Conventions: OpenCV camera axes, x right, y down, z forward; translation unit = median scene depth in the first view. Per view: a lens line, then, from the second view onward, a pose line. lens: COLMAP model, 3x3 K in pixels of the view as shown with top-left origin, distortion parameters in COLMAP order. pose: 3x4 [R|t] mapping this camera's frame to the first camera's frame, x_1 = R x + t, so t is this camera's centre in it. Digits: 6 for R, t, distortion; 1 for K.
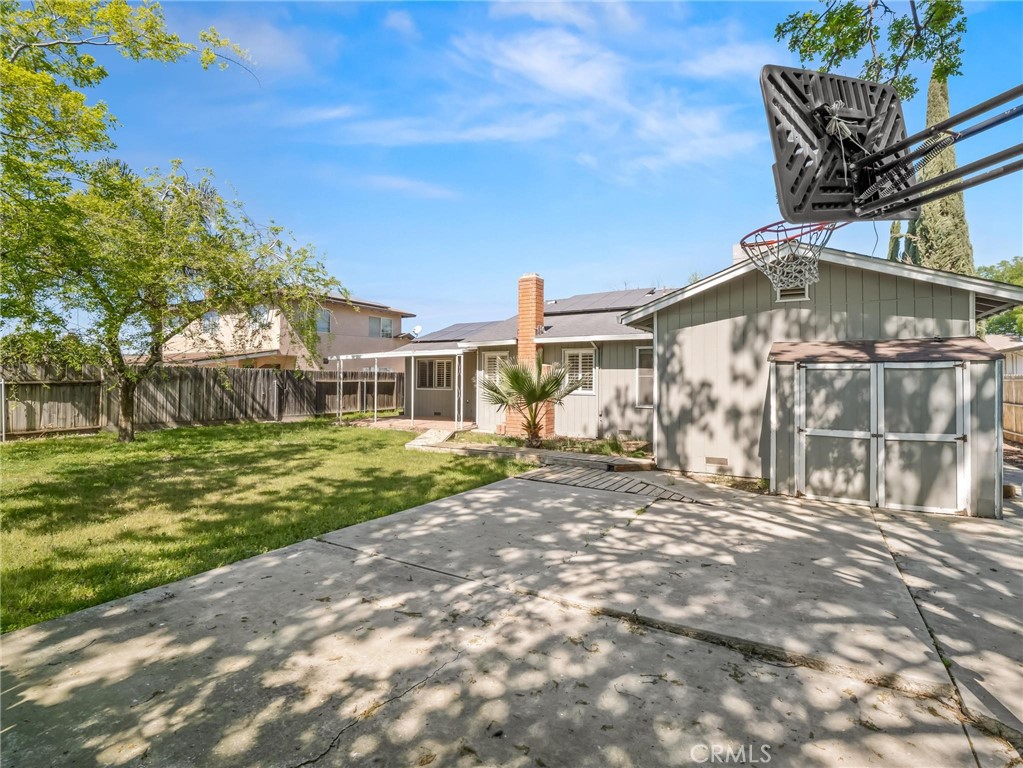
lens RADIAL K [[495.3, 0, 511.5], [0, 495.3, 384.0], [0, 0, 1]] dist [-0.016256, -0.000556]
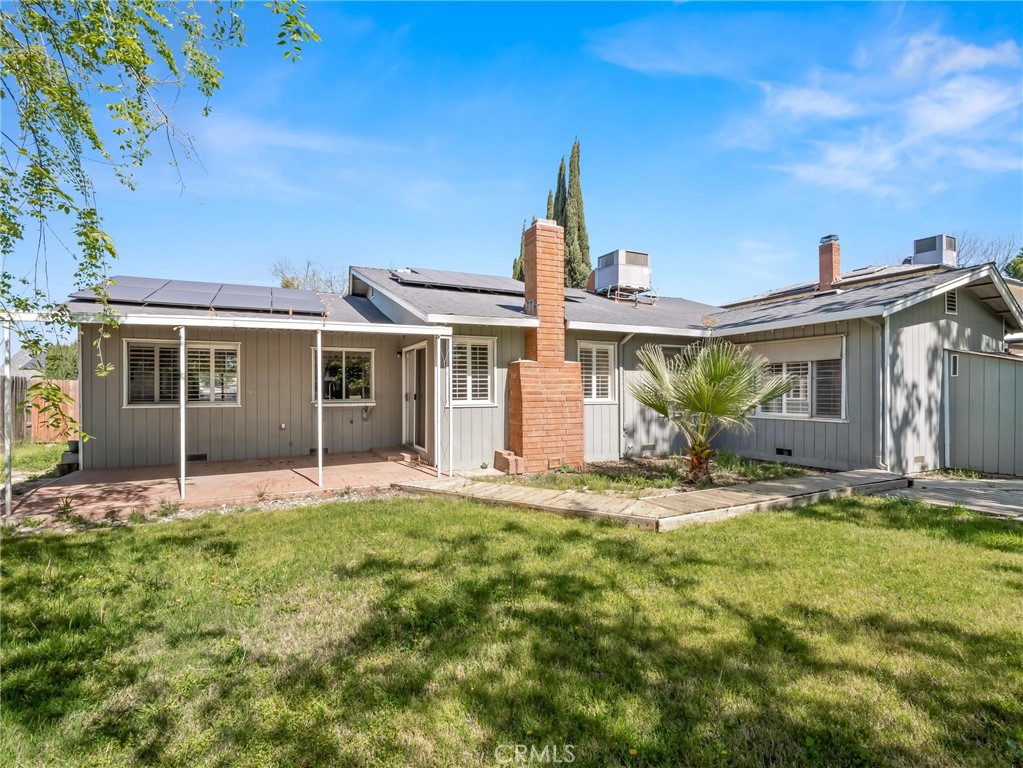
lens RADIAL K [[495.3, 0, 511.5], [0, 495.3, 384.0], [0, 0, 1]] dist [-0.016256, -0.000556]
pose [[0.536487, 0.005863, 0.843888, -1.441448], [0.009897, 0.999863, -0.013239, 0.000753], [-0.843850, 0.015455, 0.536356, 1.835114]]
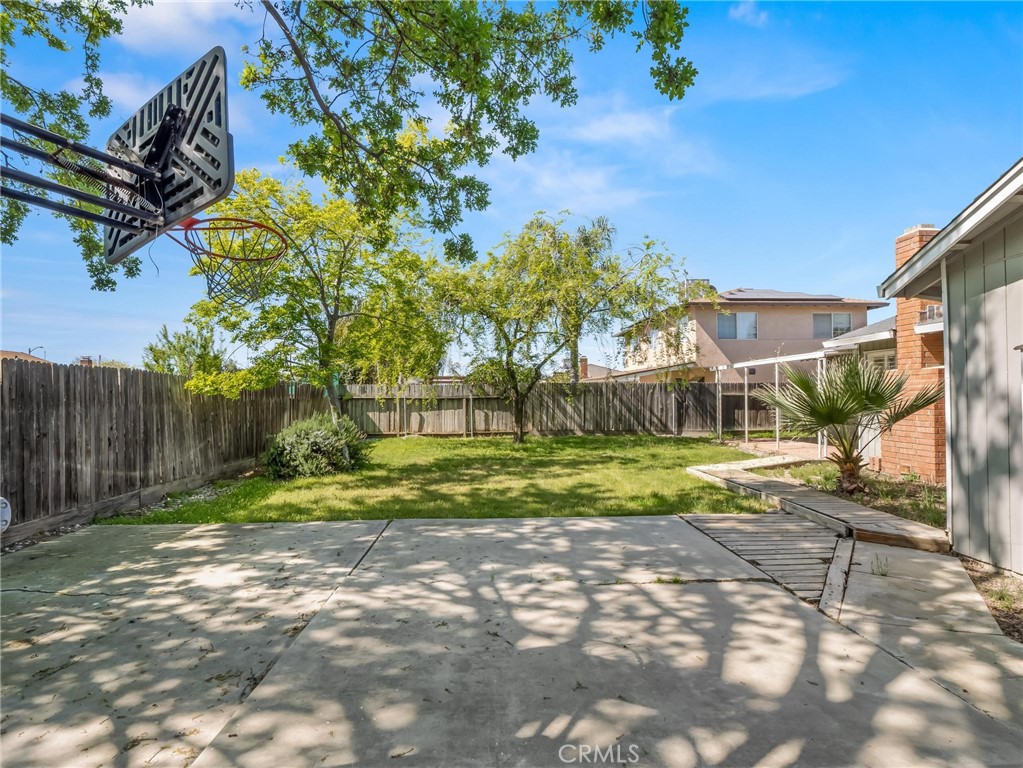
lens RADIAL K [[545.5, 0, 506.9], [0, 545.5, 392.7], [0, 0, 1]] dist [-0.001594, -0.000809]
pose [[0.563490, -0.008757, -0.826076, 0.859676], [0.002624, 0.999958, -0.008811, -0.003206], [0.826118, 0.002797, 0.563490, 0.412894]]
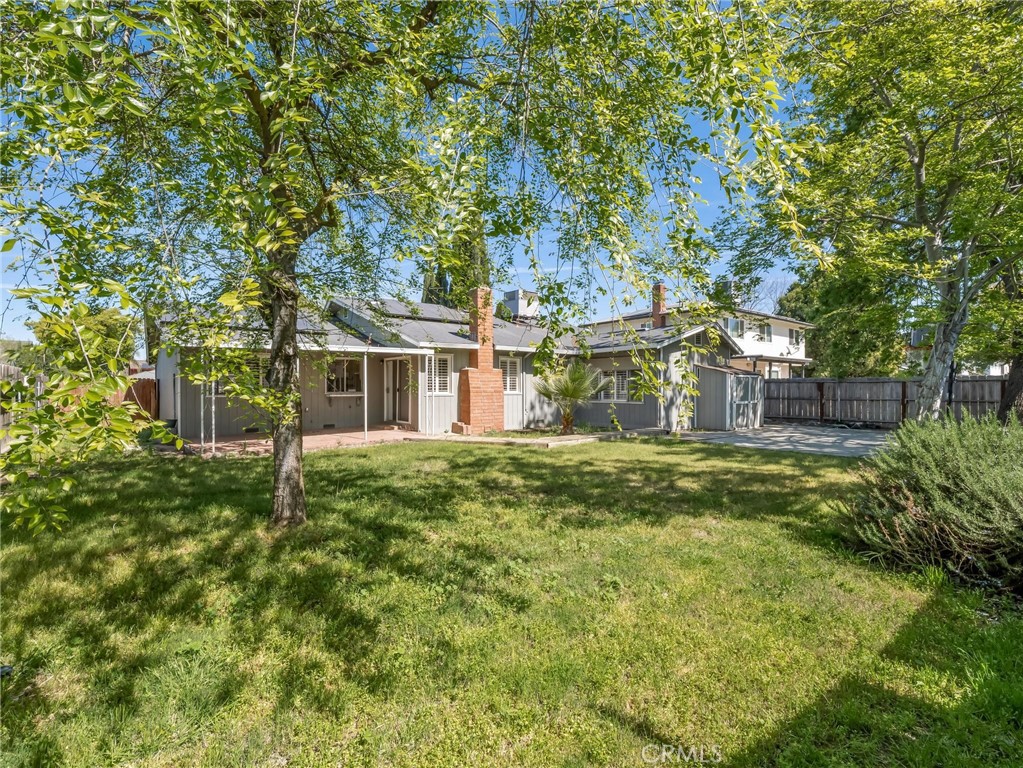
lens RADIAL K [[495.3, 0, 511.5], [0, 495.3, 384.0], [0, 0, 1]] dist [-0.016256, -0.000556]
pose [[0.329030, 0.002318, 0.944317, -2.610147], [0.009748, 0.999935, -0.005851, 0.007585], [-0.944269, 0.011131, 0.328986, 1.541556]]
